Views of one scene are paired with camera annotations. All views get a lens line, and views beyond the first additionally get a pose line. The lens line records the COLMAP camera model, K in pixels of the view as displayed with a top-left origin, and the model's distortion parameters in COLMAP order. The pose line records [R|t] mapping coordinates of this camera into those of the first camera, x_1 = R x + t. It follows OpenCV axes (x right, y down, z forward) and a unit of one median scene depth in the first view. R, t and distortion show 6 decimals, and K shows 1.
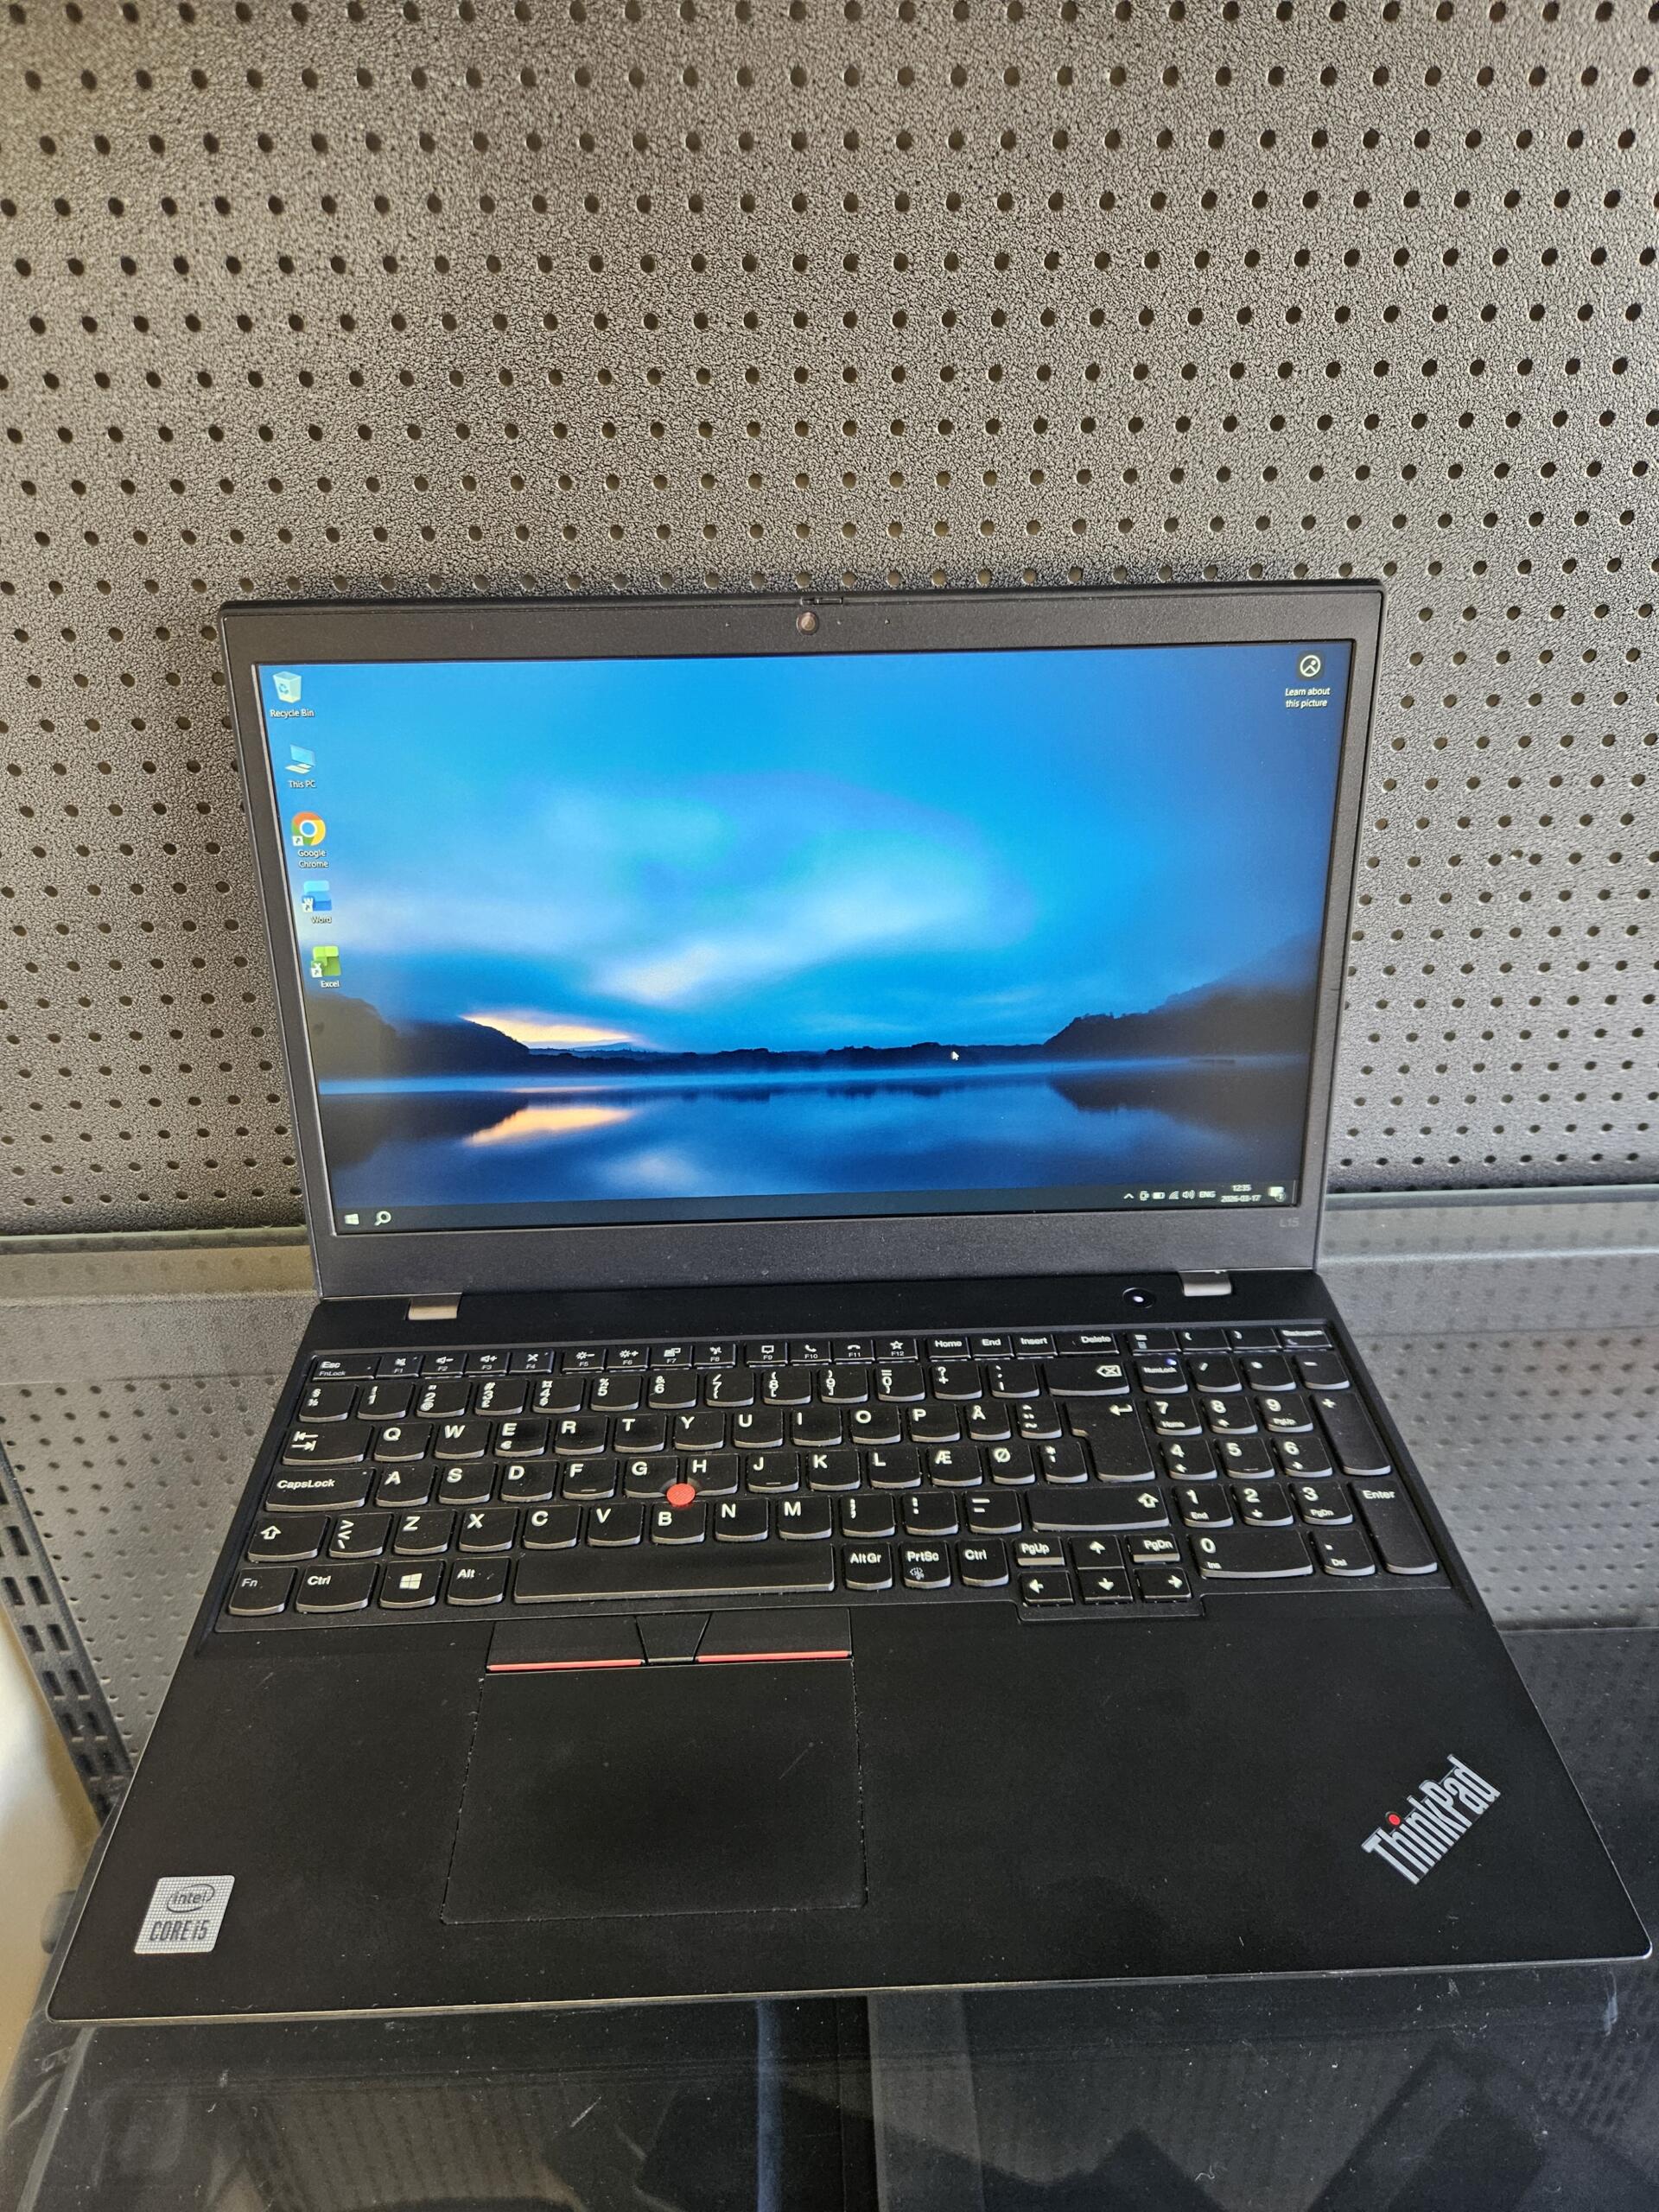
lens RADIAL K [[1492.3, 0, 829.5], [0, 1492.3, 1106.0], [0, 0, 1]] dist [0.069293, -0.087633]
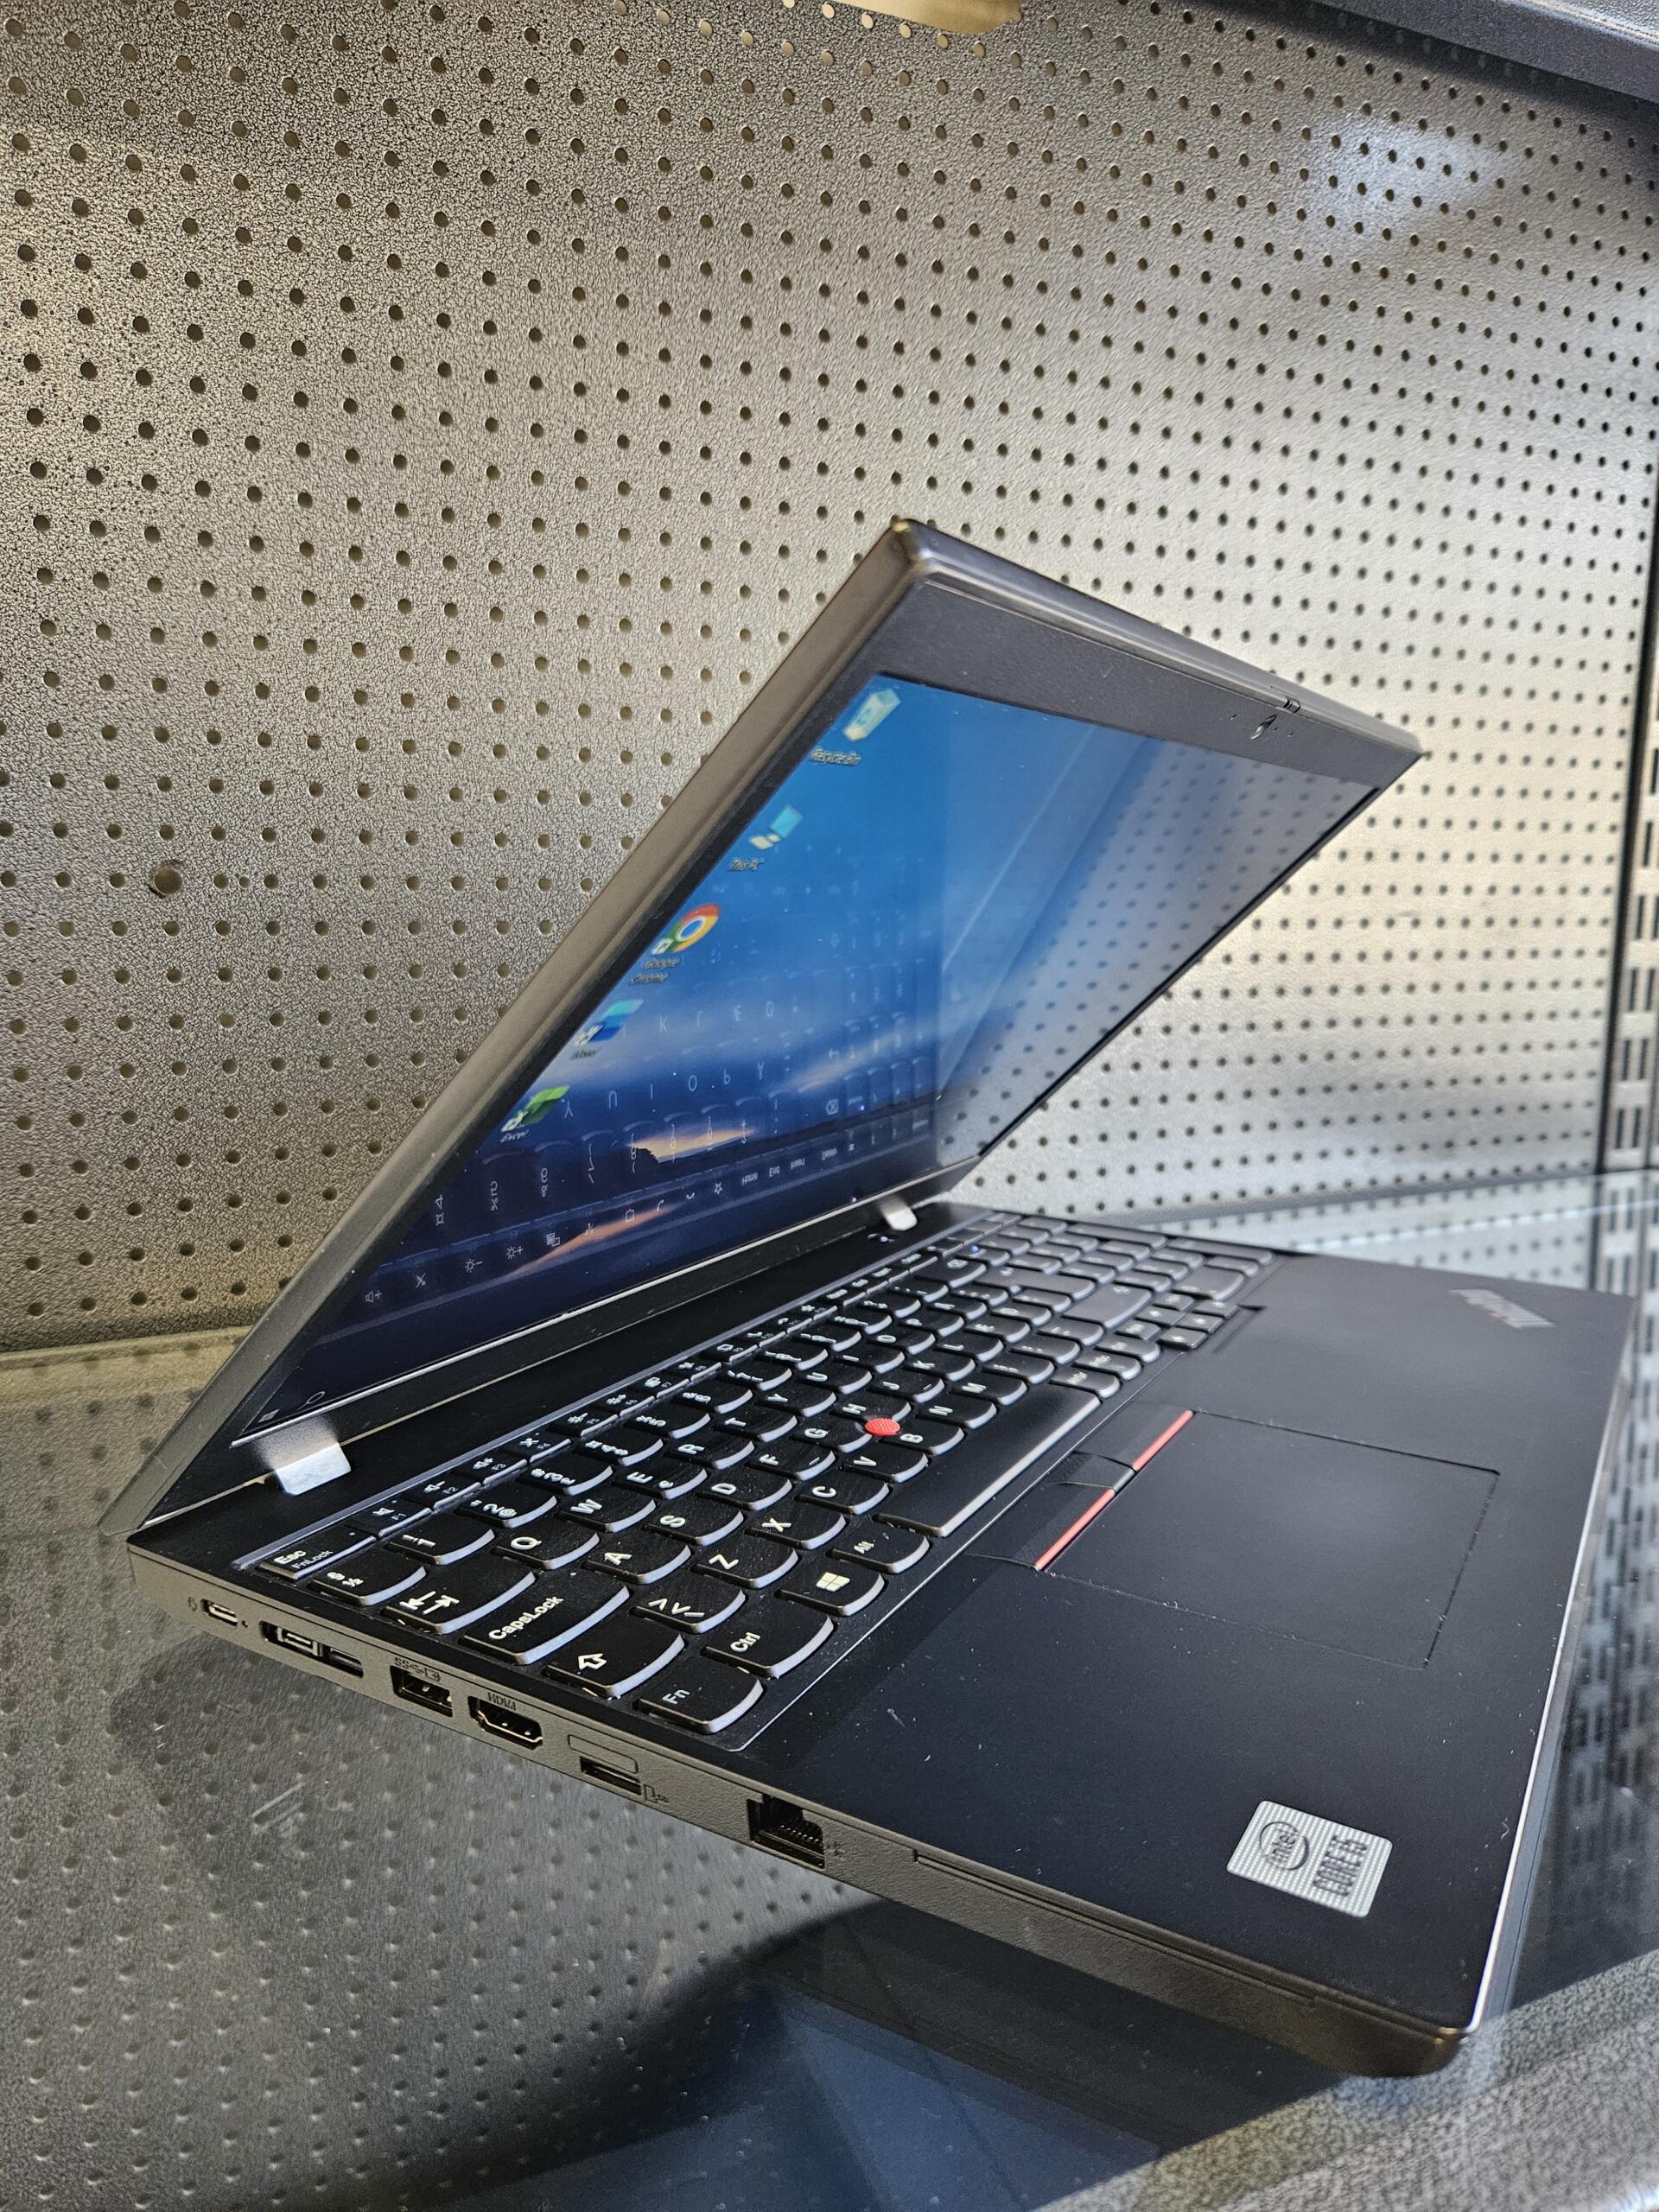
lens RADIAL K [[1505.7, 0, 821.1], [0, 1505.7, 1107.4], [0, 0, 1]] dist [0.078784, -0.120882]
pose [[0.535200, -0.116333, 0.836677, -0.709536], [0.439805, 0.884011, -0.158417, 0.210044], [-0.721202, 0.452759, 0.524286, 0.507339]]
